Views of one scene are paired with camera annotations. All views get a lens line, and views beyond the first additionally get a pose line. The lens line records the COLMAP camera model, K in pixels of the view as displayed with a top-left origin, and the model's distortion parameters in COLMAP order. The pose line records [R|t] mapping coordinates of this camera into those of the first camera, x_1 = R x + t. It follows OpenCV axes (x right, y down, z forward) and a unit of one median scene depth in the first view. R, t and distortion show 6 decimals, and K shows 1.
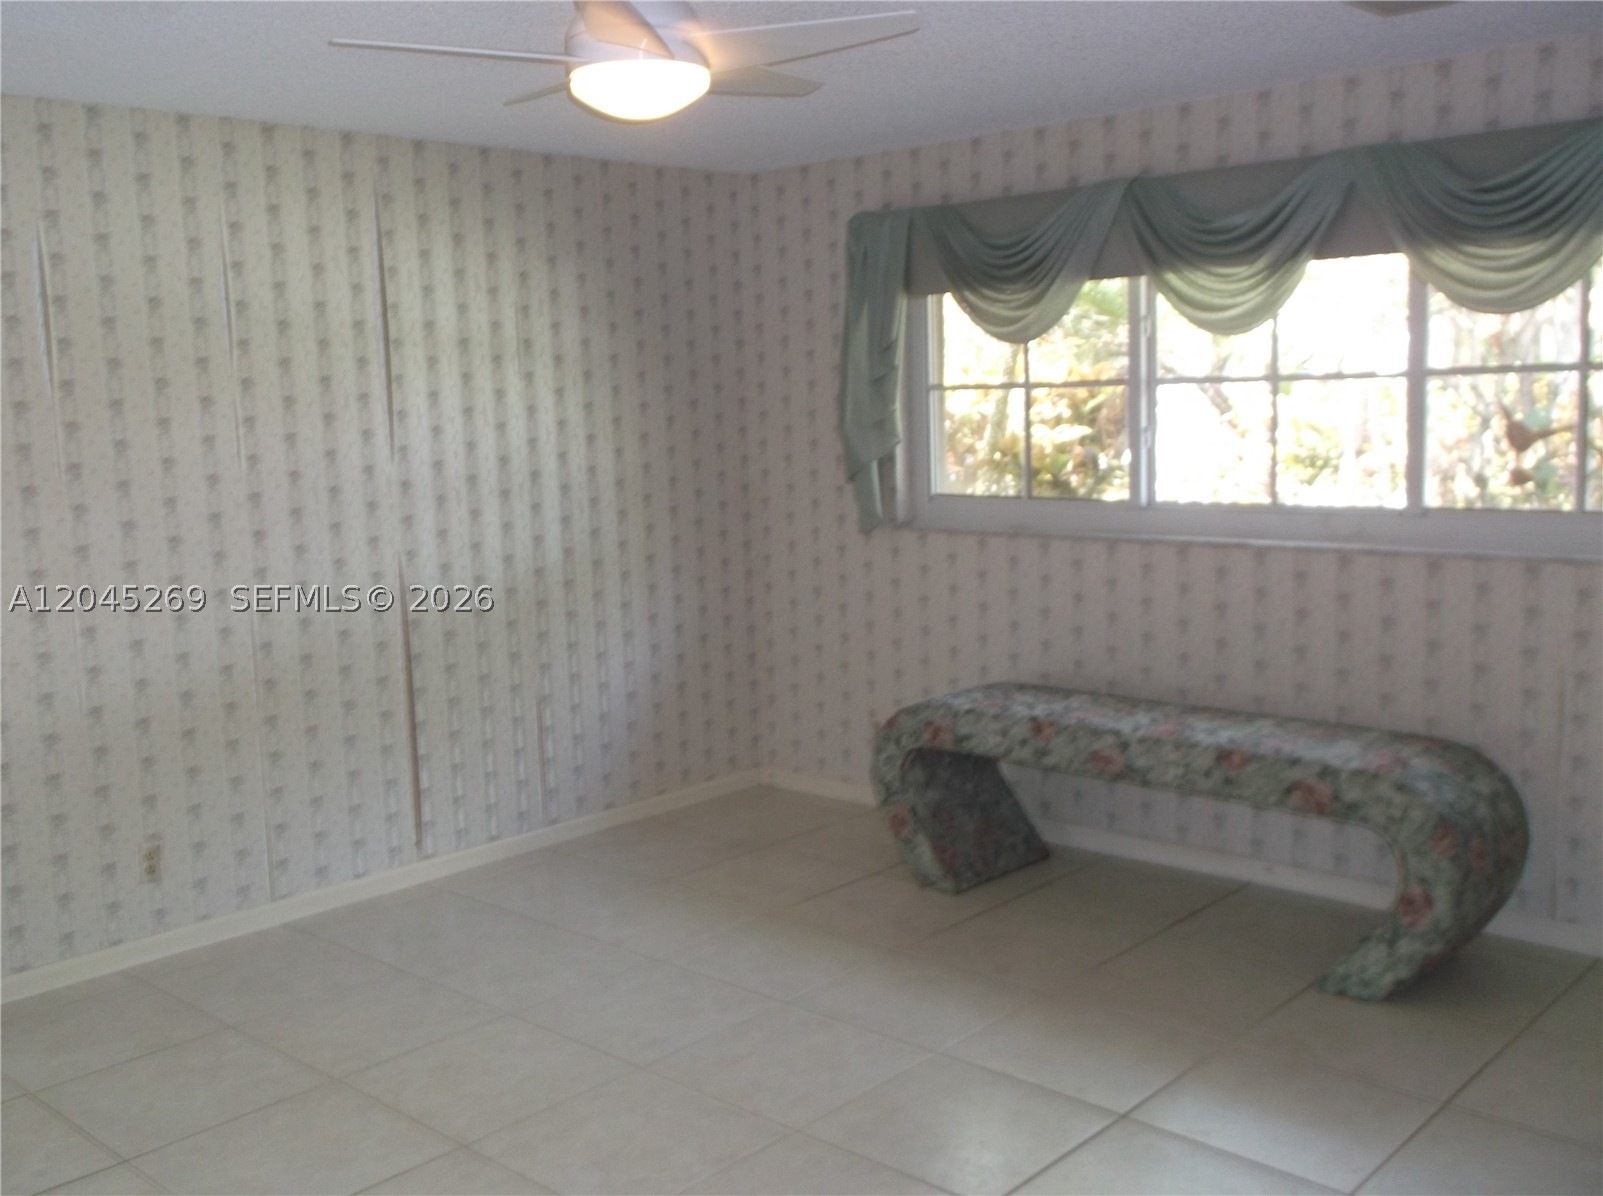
lens RADIAL K [[1624.0, 0, 801.5], [0, 1624.0, 598.0], [0, 0, 1]] dist [-0.003779, -0.005055]
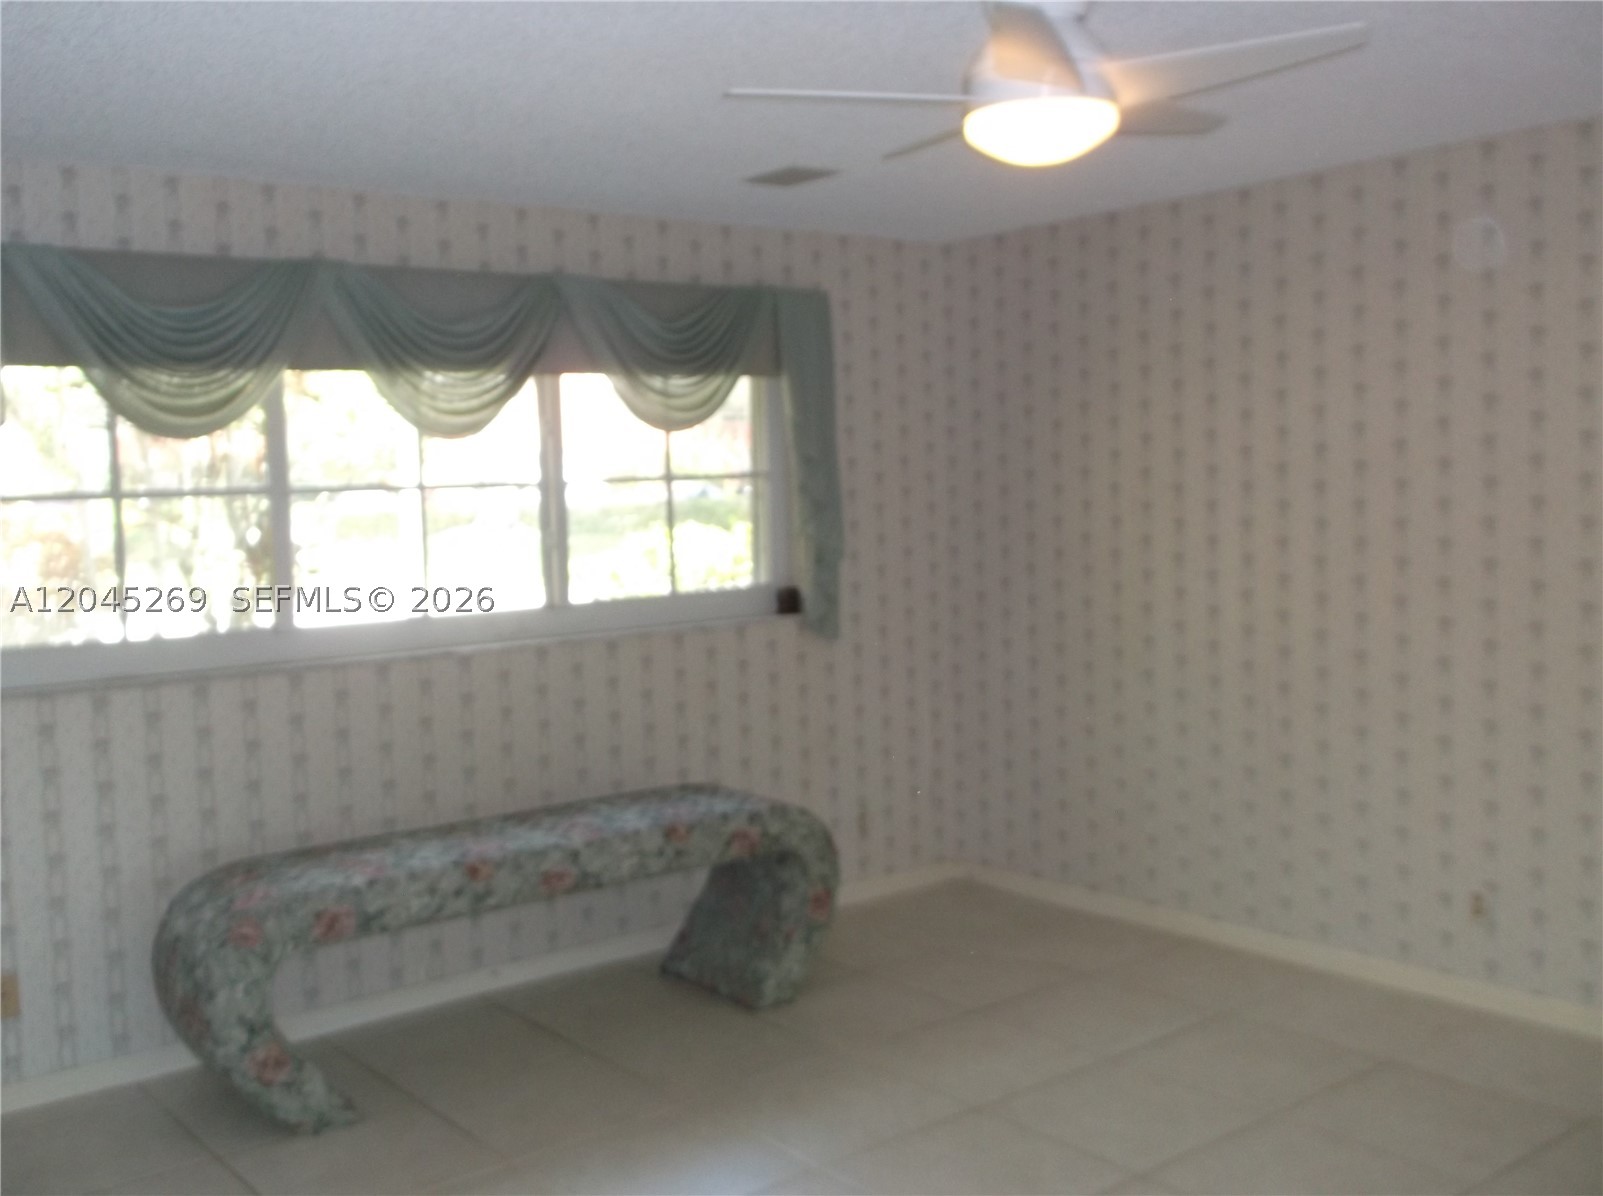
lens RADIAL K [[1624.0, 0, 801.5], [0, 1624.0, 598.0], [0, 0, 1]] dist [-0.003779, -0.005055]
pose [[0.098974, -0.044446, 0.994097, -0.707555], [0.150199, 0.988224, 0.029229, -0.065260], [-0.983689, 0.146420, 0.104484, 0.710490]]
